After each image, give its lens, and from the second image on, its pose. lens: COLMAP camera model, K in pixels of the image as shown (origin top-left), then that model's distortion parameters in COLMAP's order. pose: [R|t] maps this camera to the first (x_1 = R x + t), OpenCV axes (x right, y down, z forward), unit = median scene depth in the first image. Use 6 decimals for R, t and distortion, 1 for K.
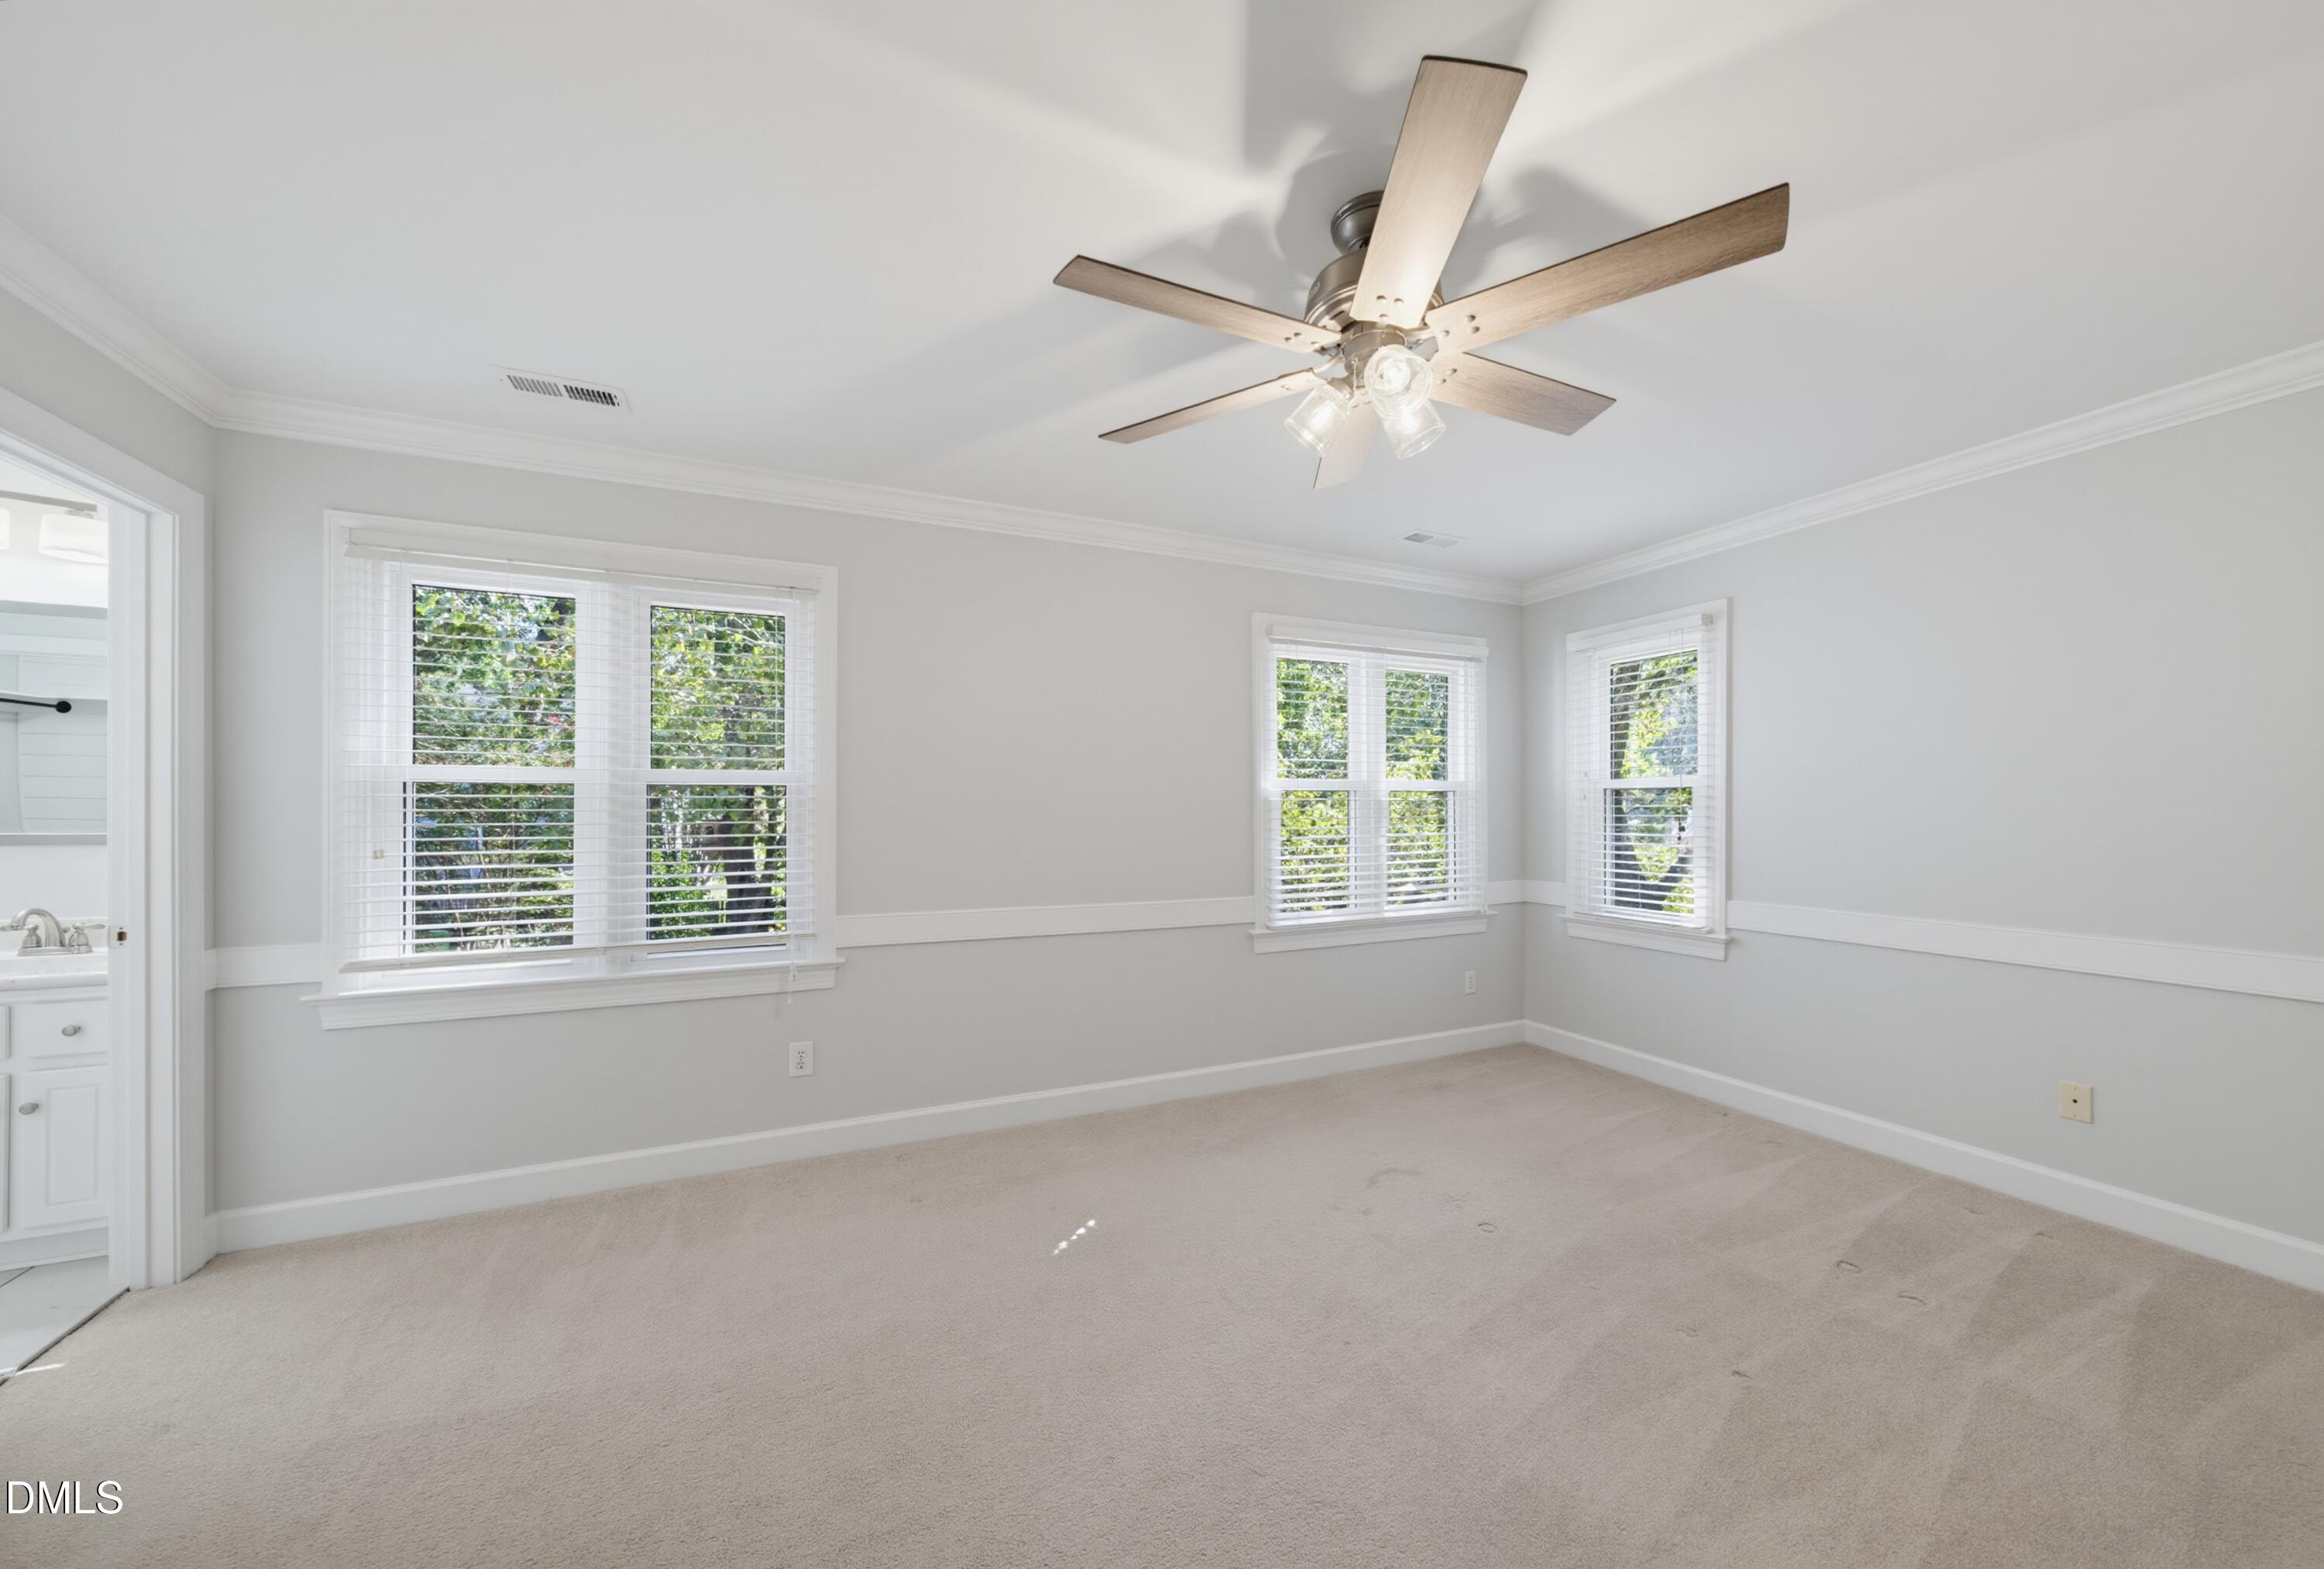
lens RADIAL K [[825.0, 0, 1137.6], [0, 825.0, 801.6], [0, 0, 1]] dist [0.001656, 0.000529]
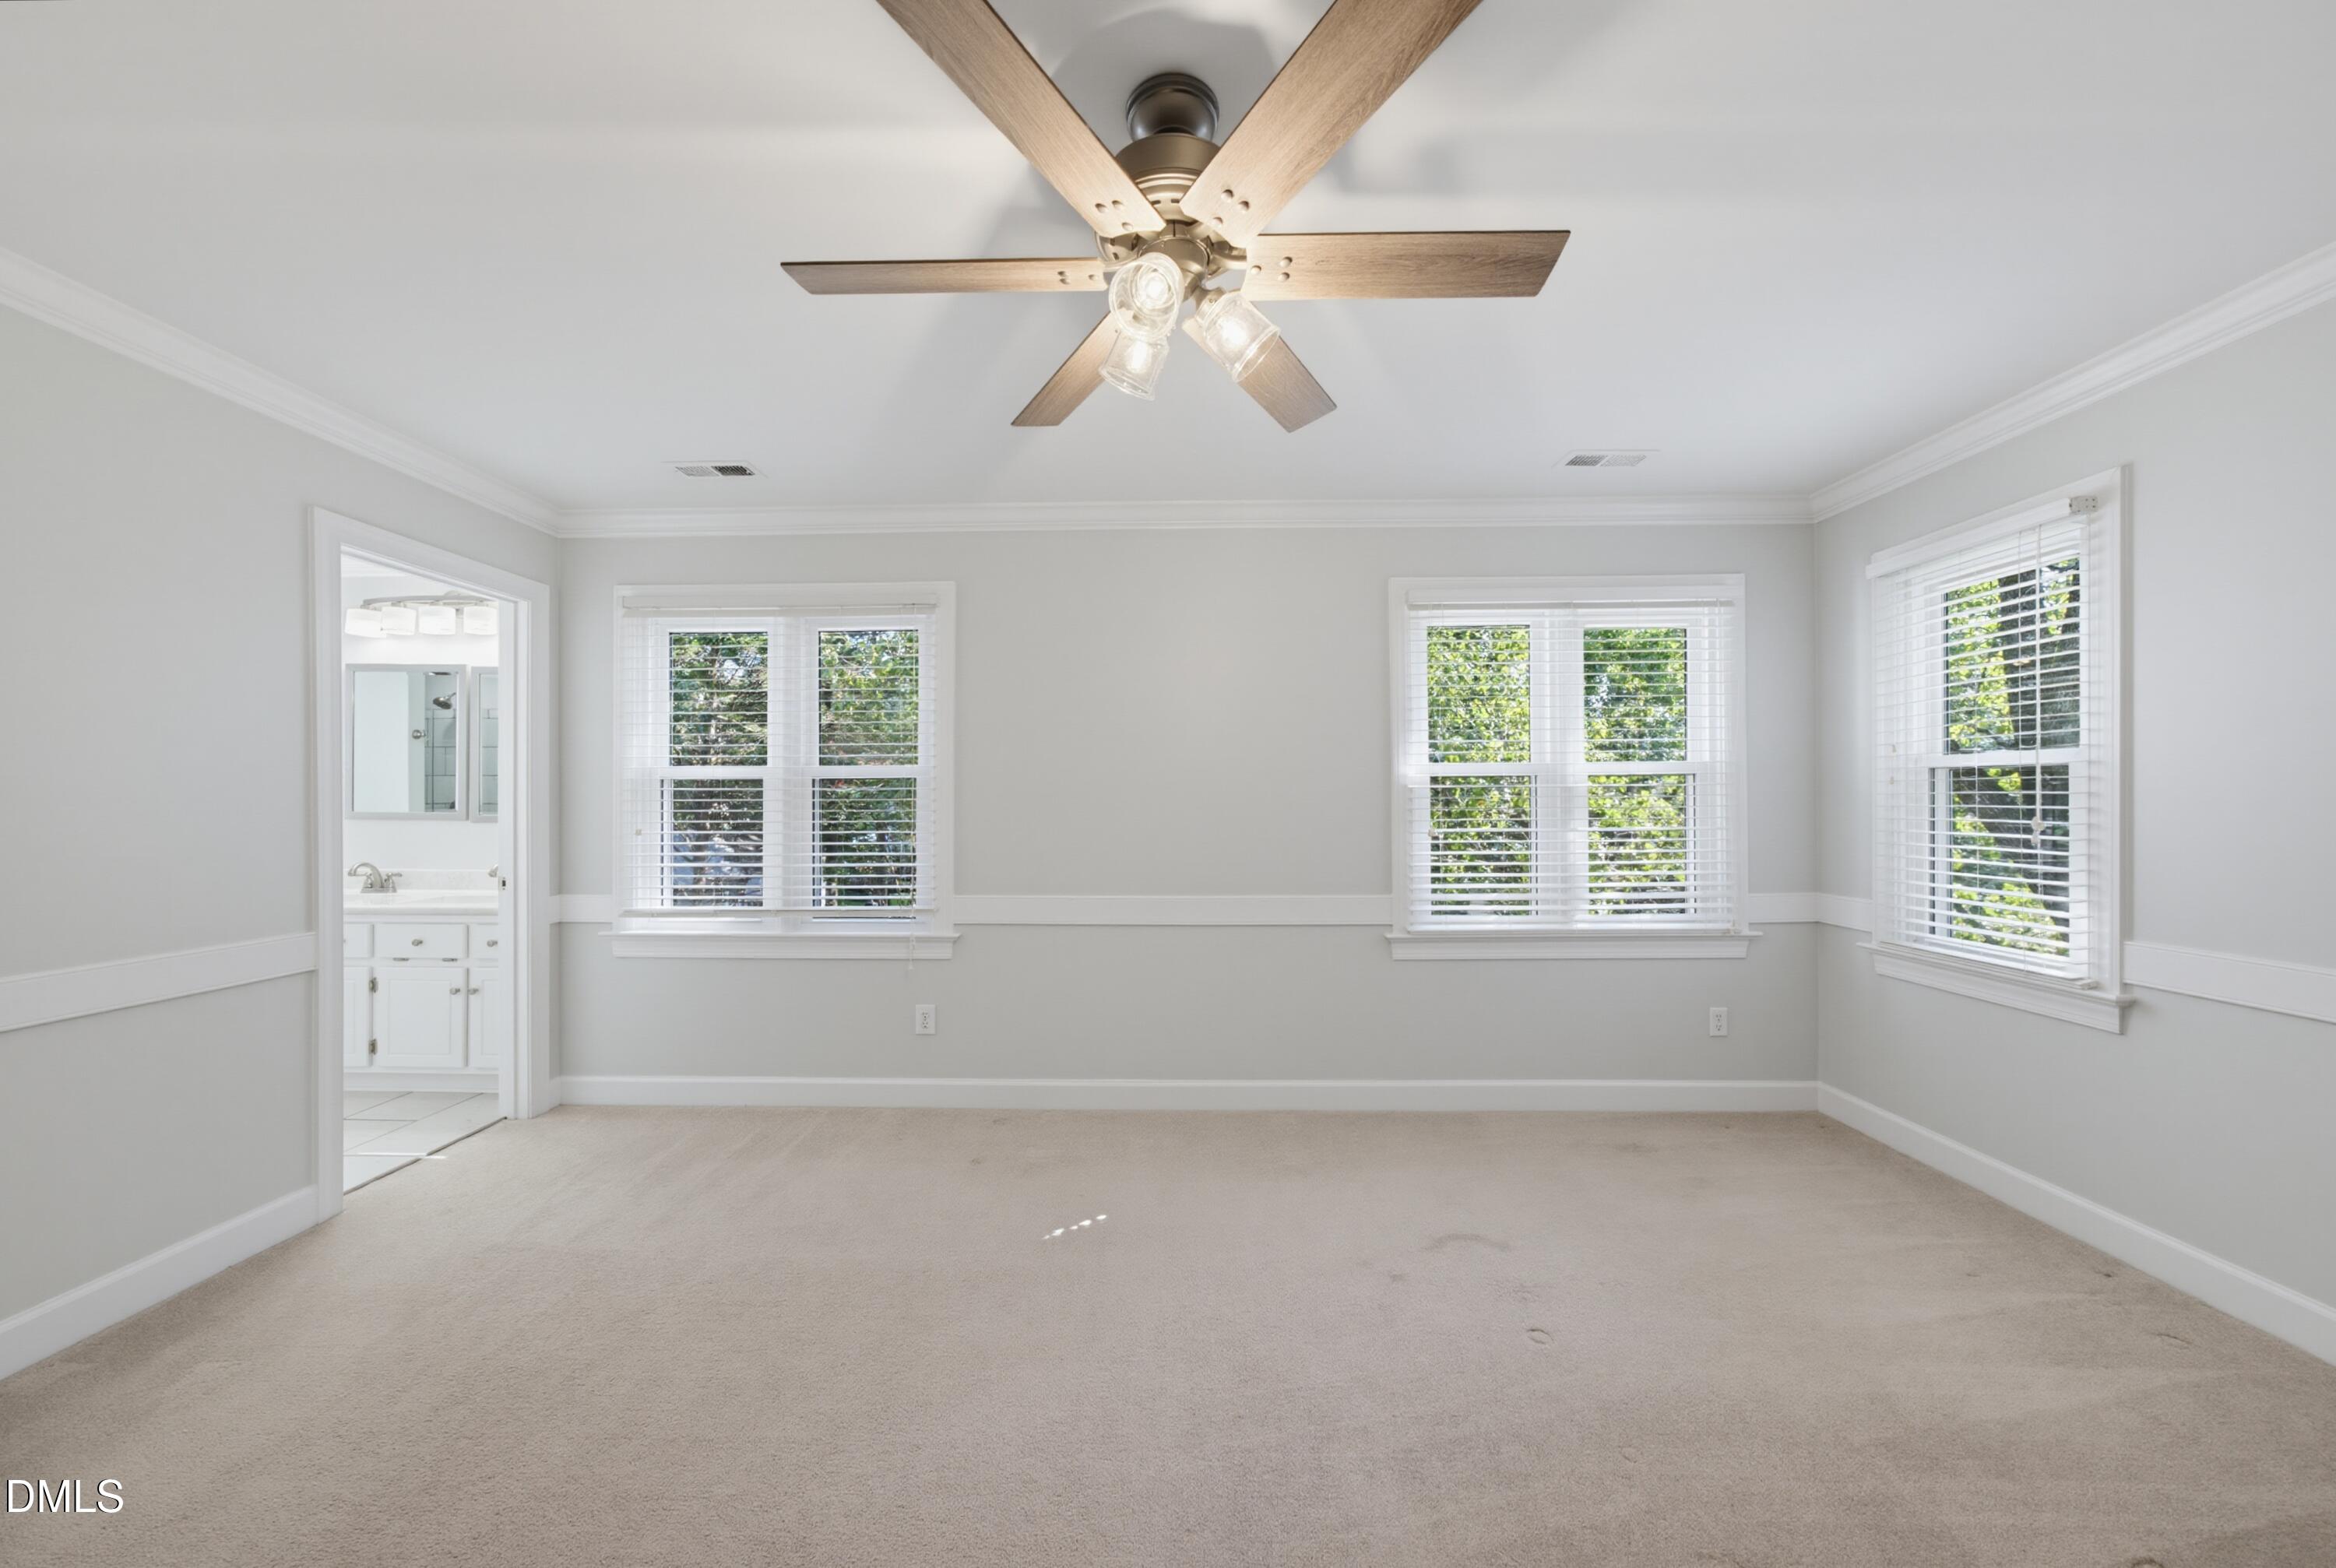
lens RADIAL K [[806.3, 0, 1149.7], [0, 806.3, 791.4], [0, 0, 1]] dist [-0.002960, 0.002490]
pose [[0.903390, -0.005841, -0.428780, 0.337140], [0.005698, 0.999982, -0.001618, 0.002161], [0.428782, -0.000981, 0.903407, 0.126577]]
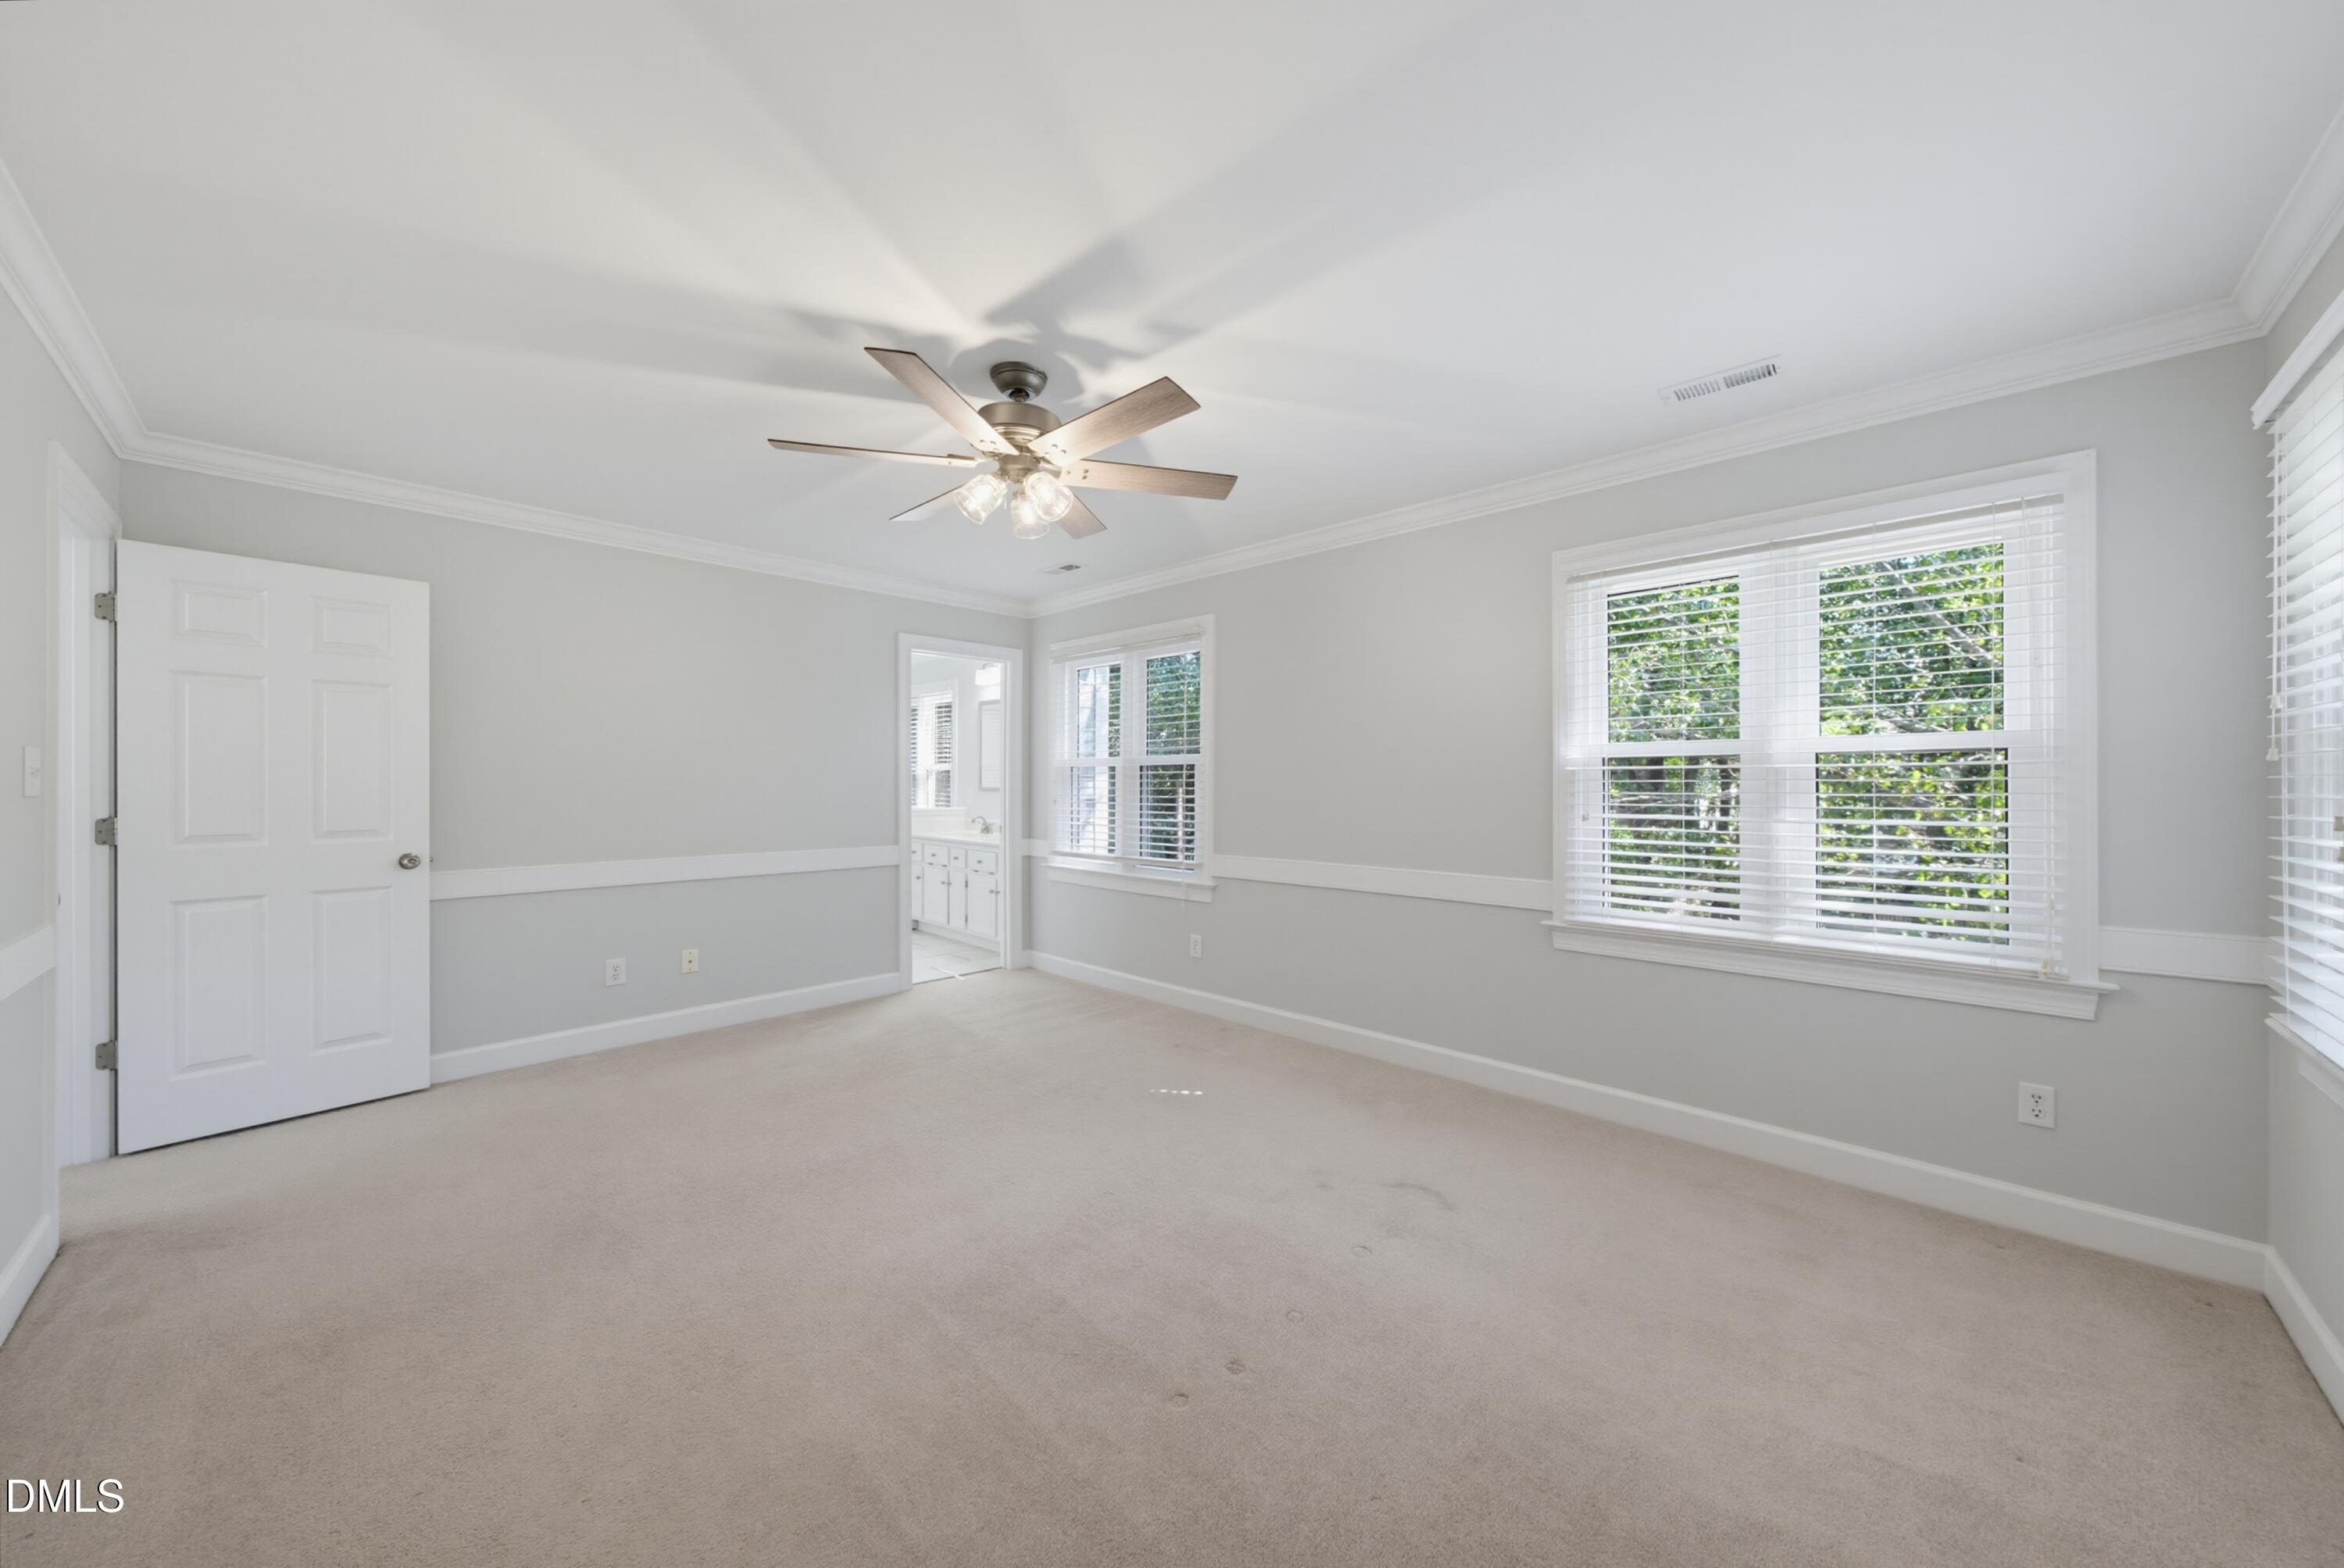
lens RADIAL K [[809.1, 0, 1169.2], [0, 809.1, 774.9], [0, 0, 1]] dist [-0.002960, 0.002490]
pose [[0.377920, -0.004218, -0.925829, 0.925760], [0.008988, 0.999959, -0.000887, 0.000022], [0.925795, -0.007986, 0.377943, 0.384119]]
